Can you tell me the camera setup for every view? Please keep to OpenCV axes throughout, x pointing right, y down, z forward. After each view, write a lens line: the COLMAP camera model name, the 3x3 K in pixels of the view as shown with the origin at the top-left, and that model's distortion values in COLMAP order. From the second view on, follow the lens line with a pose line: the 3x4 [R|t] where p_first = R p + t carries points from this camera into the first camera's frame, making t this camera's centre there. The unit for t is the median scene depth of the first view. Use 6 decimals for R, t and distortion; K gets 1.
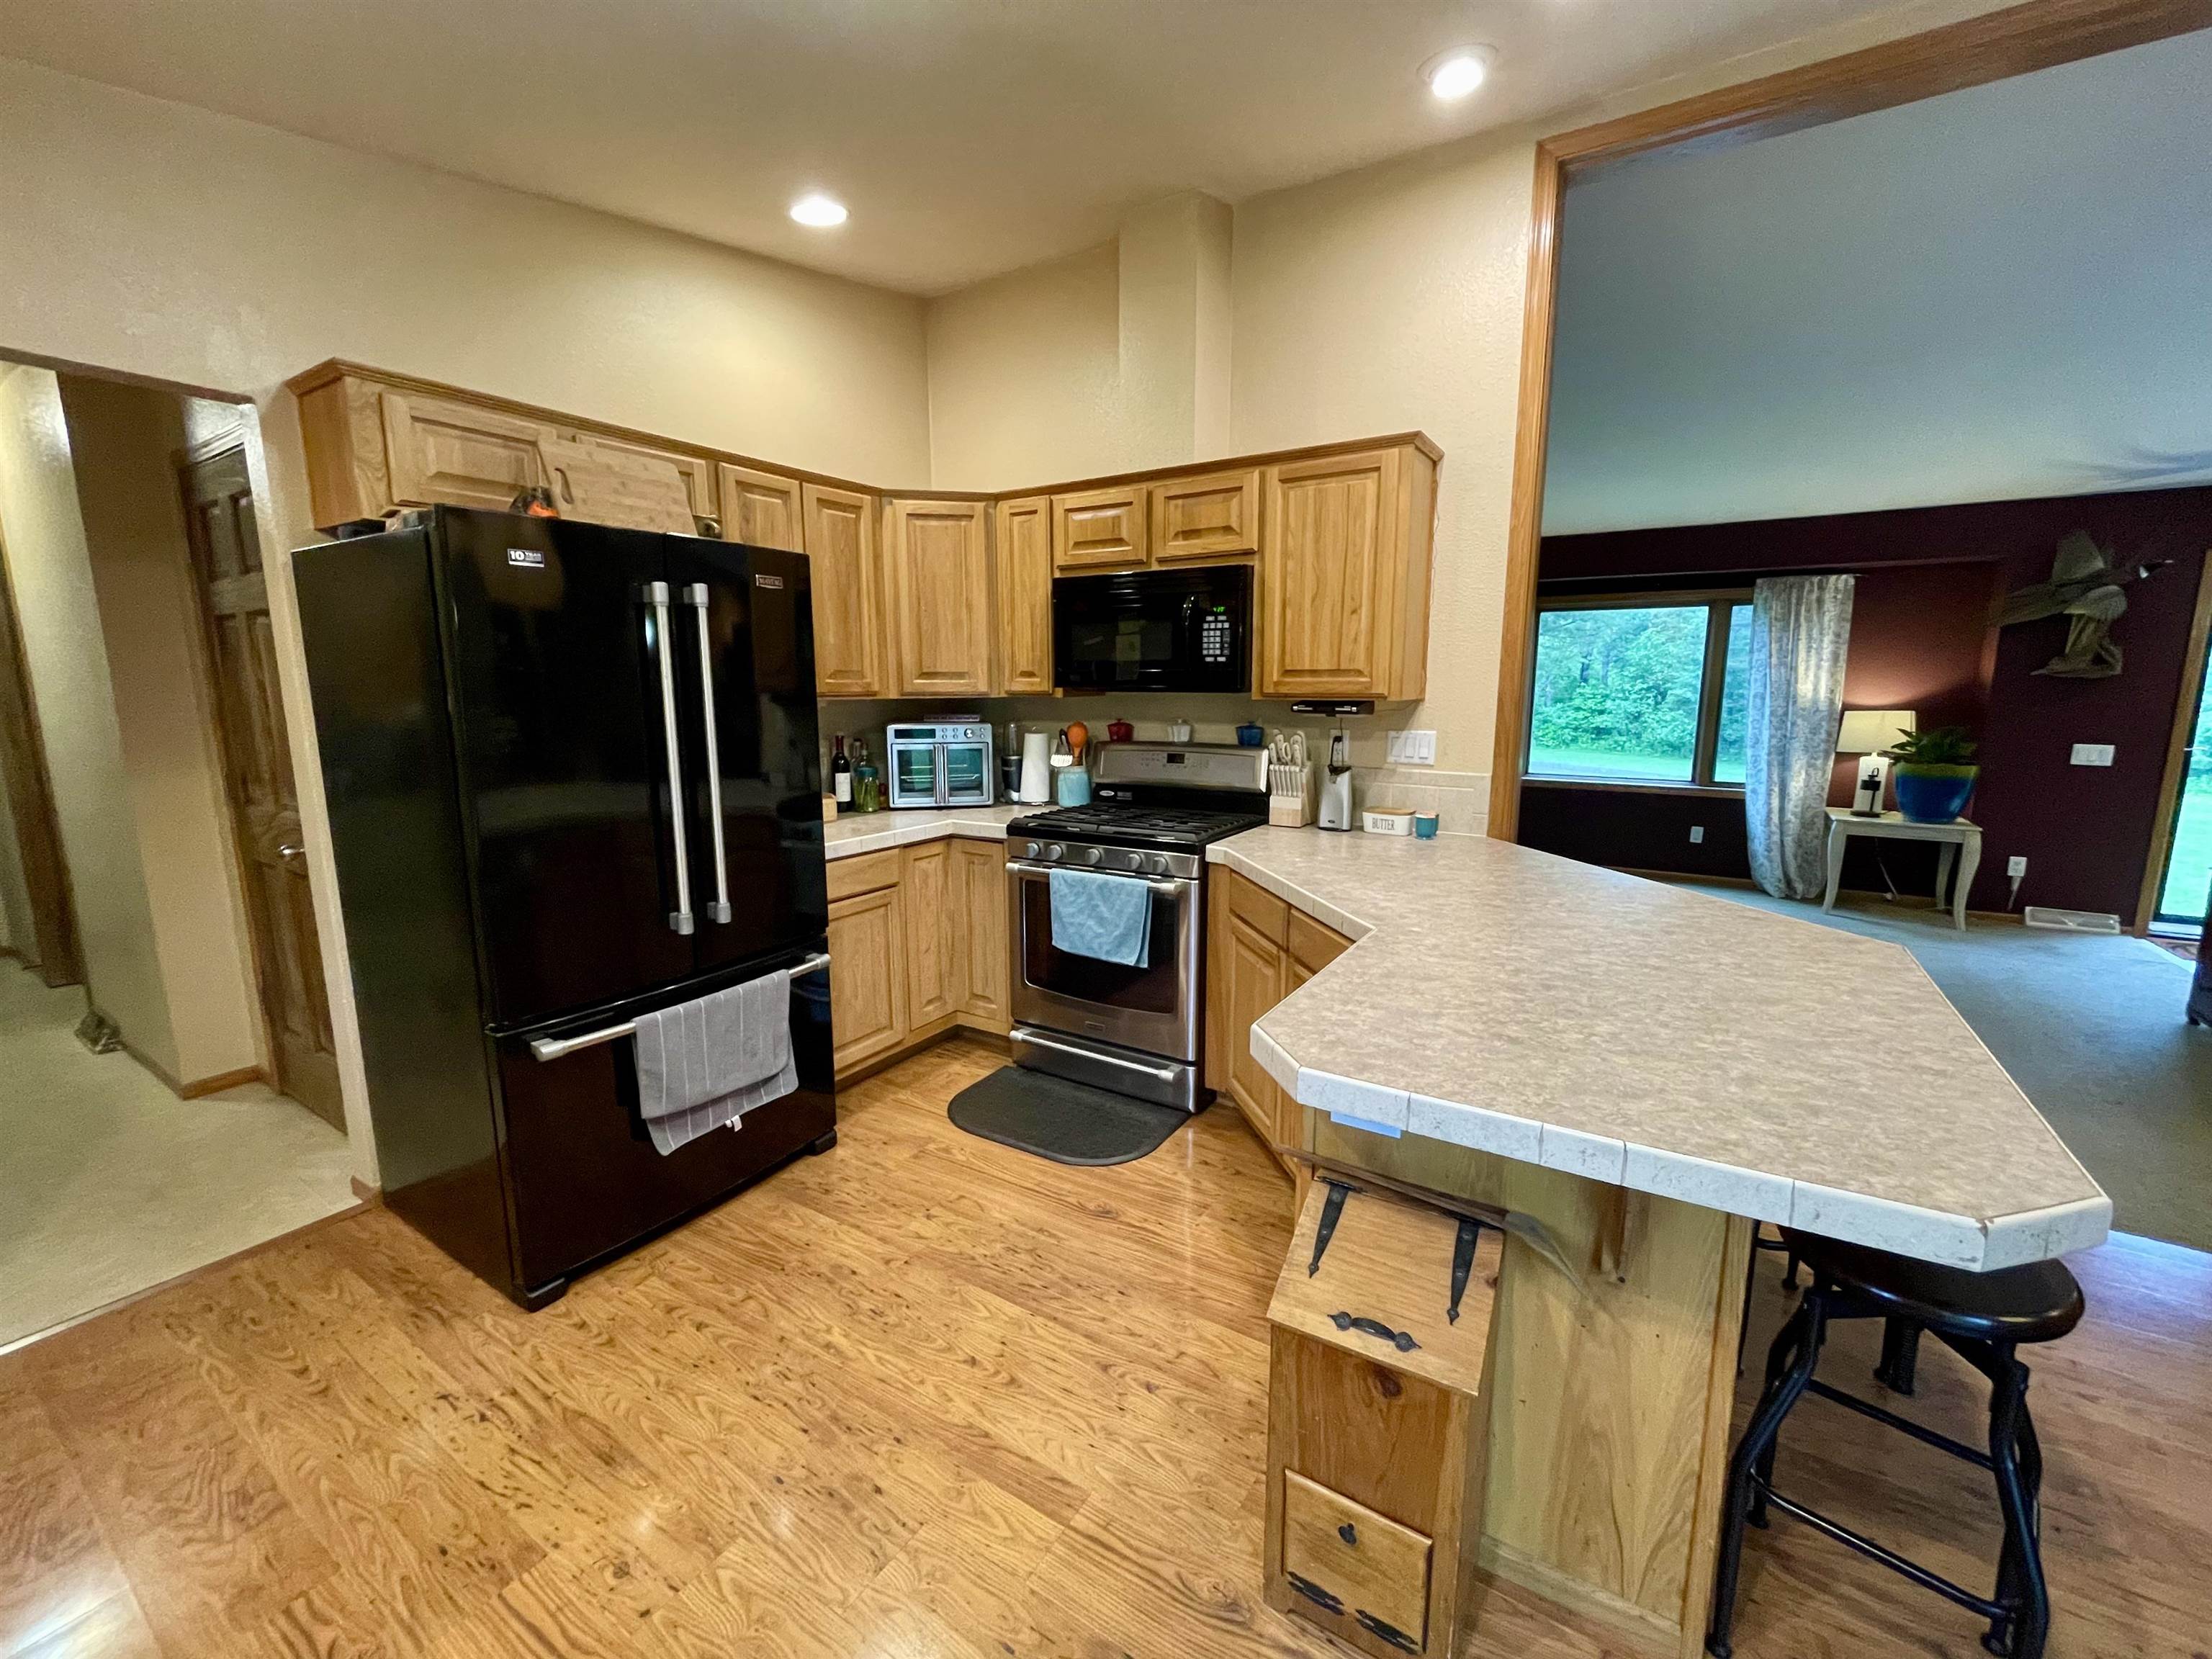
lens RADIAL K [[892.4, 0, 1108.1], [0, 892.4, 826.9], [0, 0, 1]] dist [-0.003908, -0.000173]
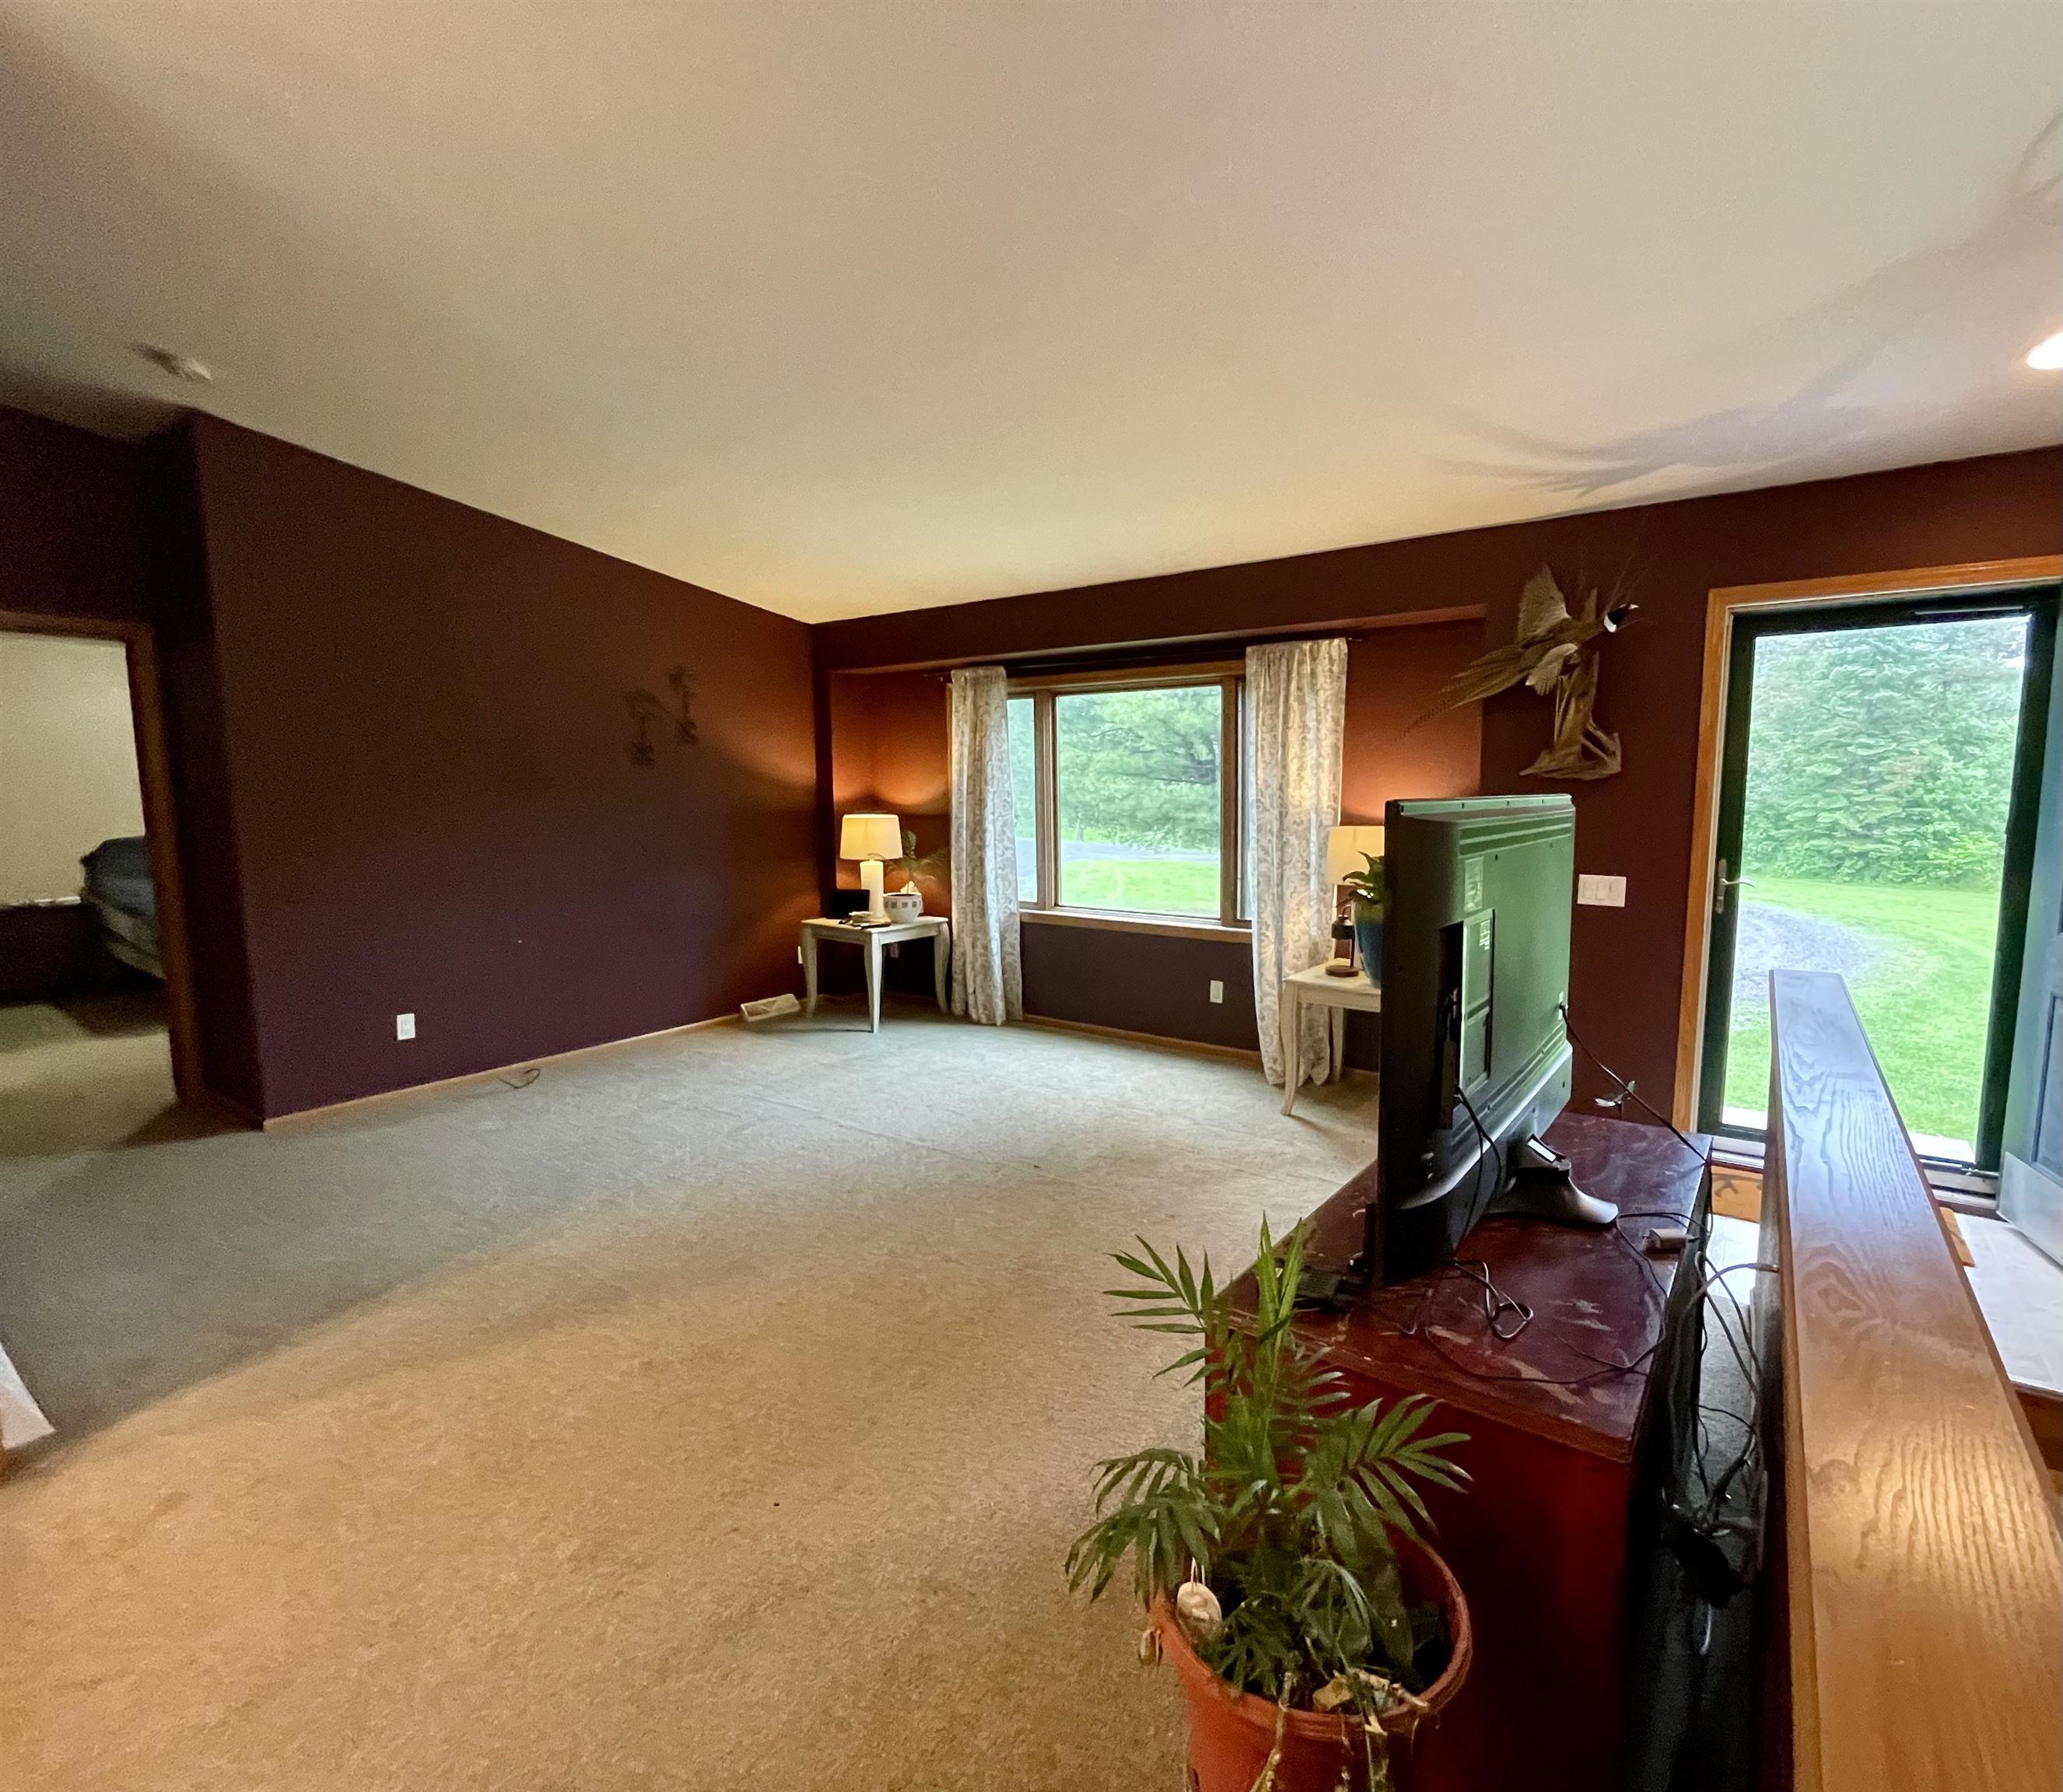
lens RADIAL K [[964.4, 0, 1102.7], [0, 964.4, 896.0], [0, 0, 1]] dist [-0.002302, 0.000017]
pose [[0.999611, -0.001550, -0.027834, 0.642257], [0.000281, 0.998963, -0.045520, -0.037456], [0.027876, 0.045495, 0.998576, 0.213781]]
